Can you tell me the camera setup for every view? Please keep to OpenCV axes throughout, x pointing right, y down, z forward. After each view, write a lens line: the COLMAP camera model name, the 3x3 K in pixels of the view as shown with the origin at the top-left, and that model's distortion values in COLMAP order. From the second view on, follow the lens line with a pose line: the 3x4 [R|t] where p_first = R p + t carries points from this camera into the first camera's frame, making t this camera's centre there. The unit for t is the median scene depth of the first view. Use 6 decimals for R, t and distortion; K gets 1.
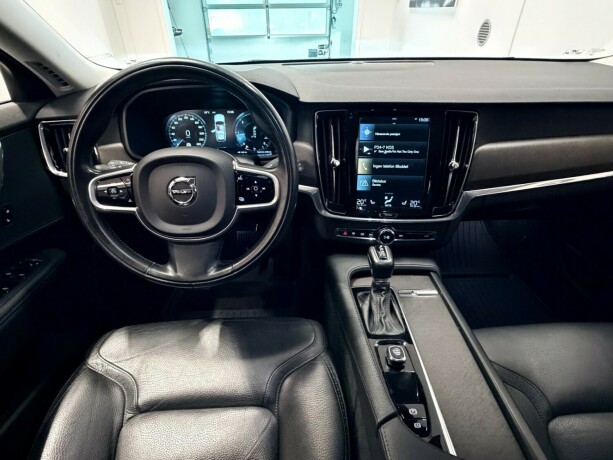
lens RADIAL K [[327.3, 0, 303.6], [0, 327.3, 227.4], [0, 0, 1]] dist [-0.024987, 0.000789]
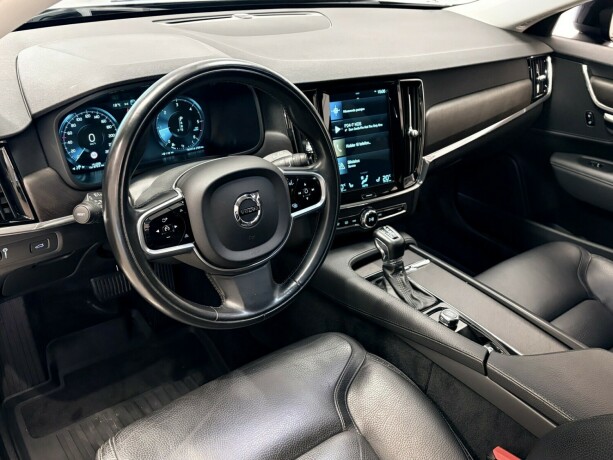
lens RADIAL K [[592.6, 0, 305.4], [0, 592.6, 233.4], [0, 0, 1]] dist [-0.008873, 0.000000]
pose [[0.791470, -0.232491, 0.565264, -0.871624], [0.235396, 0.969438, 0.069129, -0.093333], [-0.564060, 0.078348, 0.822008, -0.277517]]
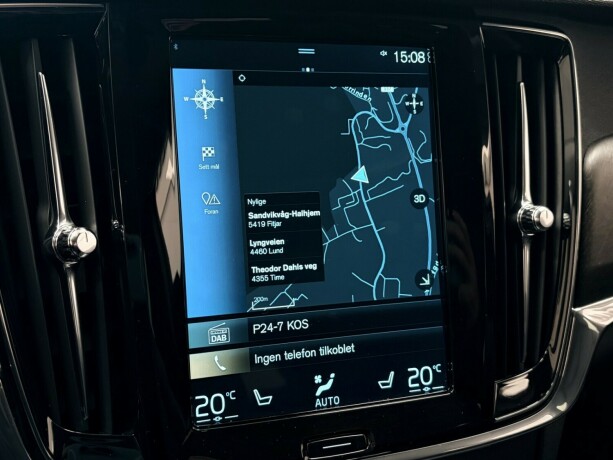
lens RADIAL K [[688.5, 0, 305.1], [0, 688.5, 233.1], [0, 0, 1]] dist [-0.013251, 0.000000]
pose [[0.905035, -0.064523, 0.420415, 0.045747], [0.158282, 0.968528, -0.192094, -0.094986], [-0.394789, 0.240396, 0.886765, 0.551351]]
